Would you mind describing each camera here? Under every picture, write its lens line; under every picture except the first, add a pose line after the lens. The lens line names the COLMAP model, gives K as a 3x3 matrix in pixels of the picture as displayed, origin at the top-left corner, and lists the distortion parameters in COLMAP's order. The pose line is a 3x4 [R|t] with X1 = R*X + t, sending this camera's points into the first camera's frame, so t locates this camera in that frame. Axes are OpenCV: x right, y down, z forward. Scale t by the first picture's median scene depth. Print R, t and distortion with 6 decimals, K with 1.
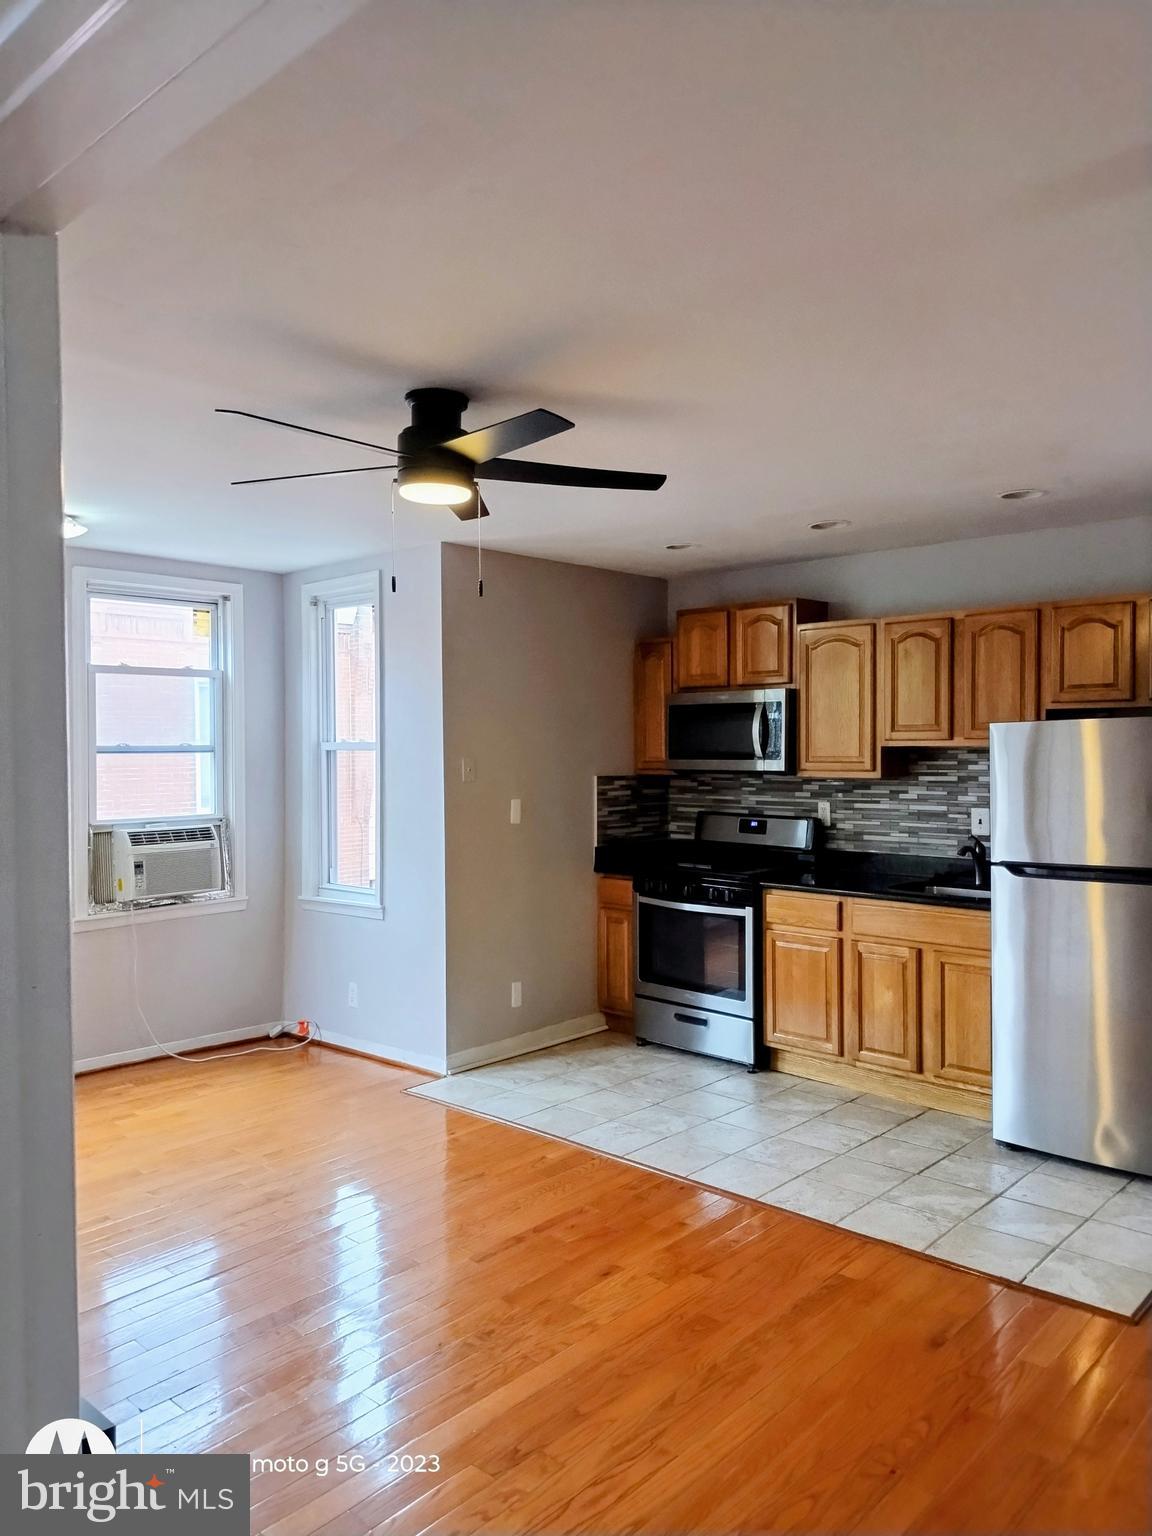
lens RADIAL K [[1111.8, 0, 566.7], [0, 1111.8, 772.0], [0, 0, 1]] dist [0.085223, -0.124226]
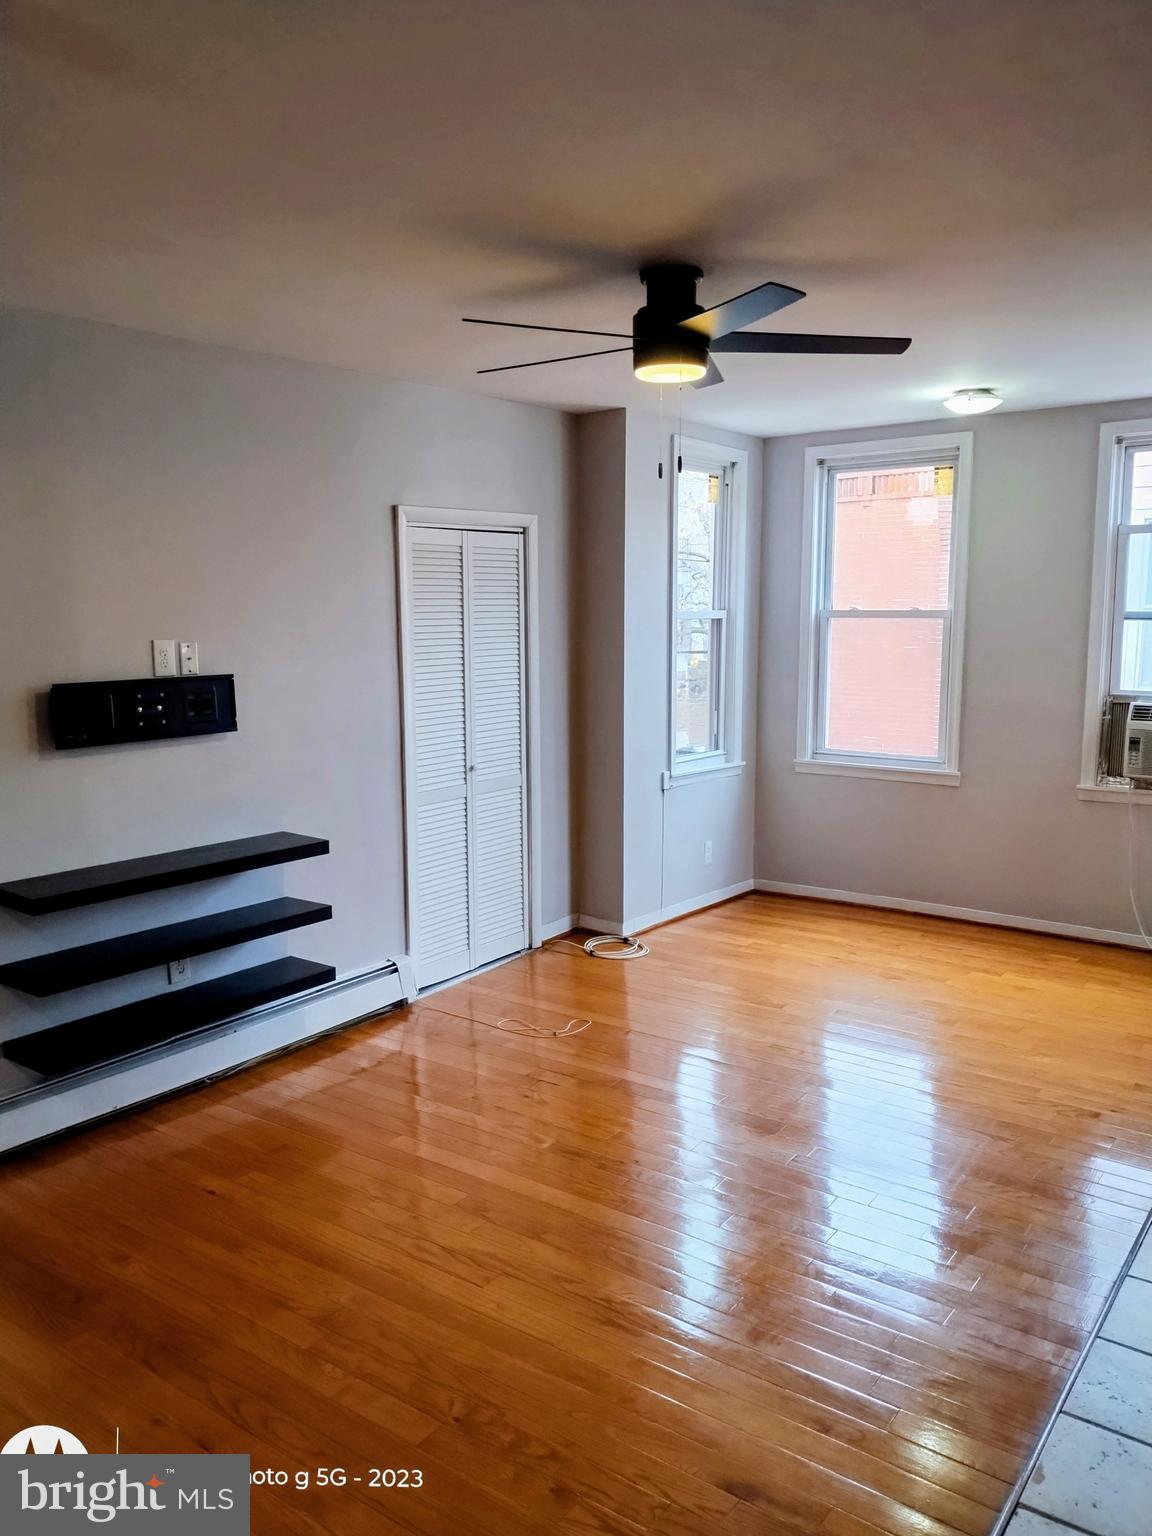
lens RADIAL K [[1111.8, 0, 566.7], [0, 1111.8, 772.0], [0, 0, 1]] dist [0.085223, -0.124226]
pose [[0.132916, 0.140706, -0.981089, 0.522181], [-0.017469, 0.990050, 0.139624, -0.015380], [0.990973, -0.001420, 0.134052, 0.446597]]
